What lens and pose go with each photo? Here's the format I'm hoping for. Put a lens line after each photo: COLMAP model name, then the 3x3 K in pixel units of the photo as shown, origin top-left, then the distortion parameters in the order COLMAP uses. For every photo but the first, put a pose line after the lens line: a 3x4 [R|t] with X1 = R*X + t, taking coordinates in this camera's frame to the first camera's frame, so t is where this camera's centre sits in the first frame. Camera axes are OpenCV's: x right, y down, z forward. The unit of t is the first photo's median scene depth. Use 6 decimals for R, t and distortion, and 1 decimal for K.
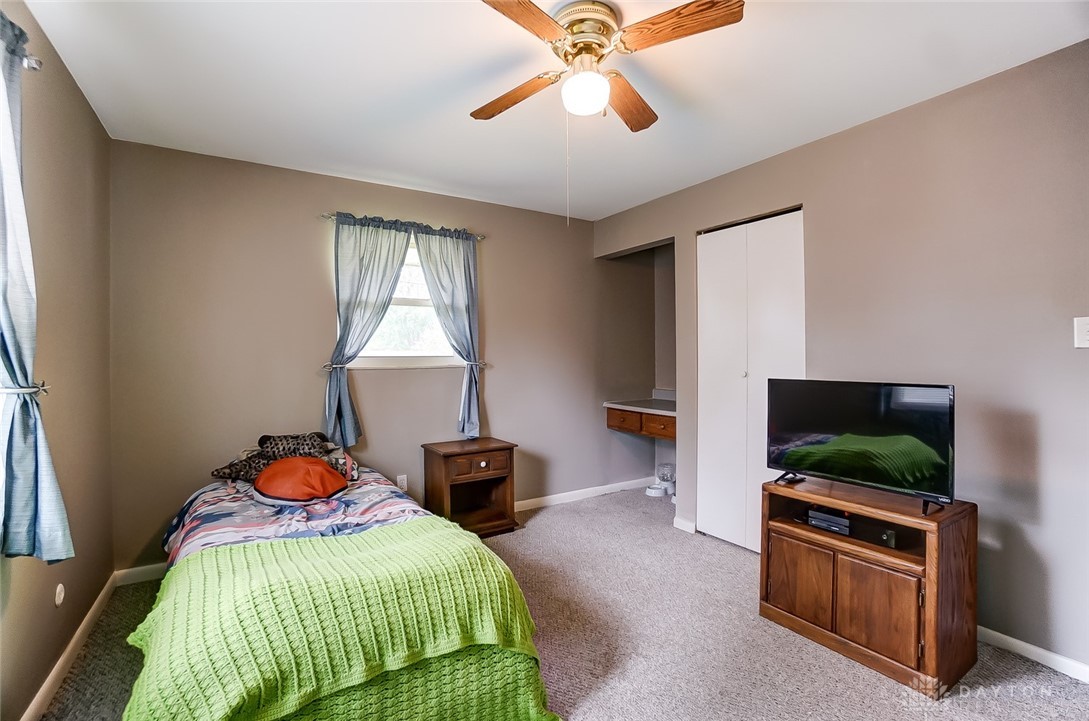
lens RADIAL K [[483.6, 0, 539.1], [0, 483.6, 354.2], [0, 0, 1]] dist [-0.040430, 0.000284]
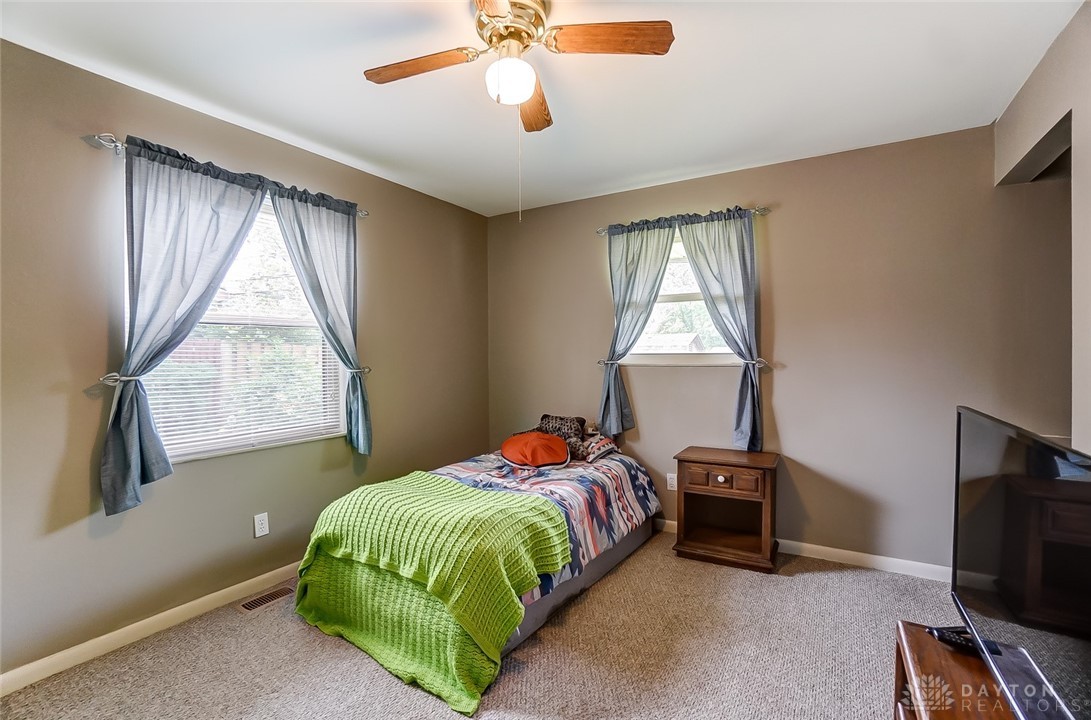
lens RADIAL K [[498.0, 0, 541.1], [0, 498.0, 350.8], [0, 0, 1]] dist [-0.059409, 0.000380]
pose [[0.431773, -0.003482, -0.901976, 0.546249], [0.004905, 0.999987, -0.001512, -0.001017], [0.901969, -0.003771, 0.431784, 0.338727]]
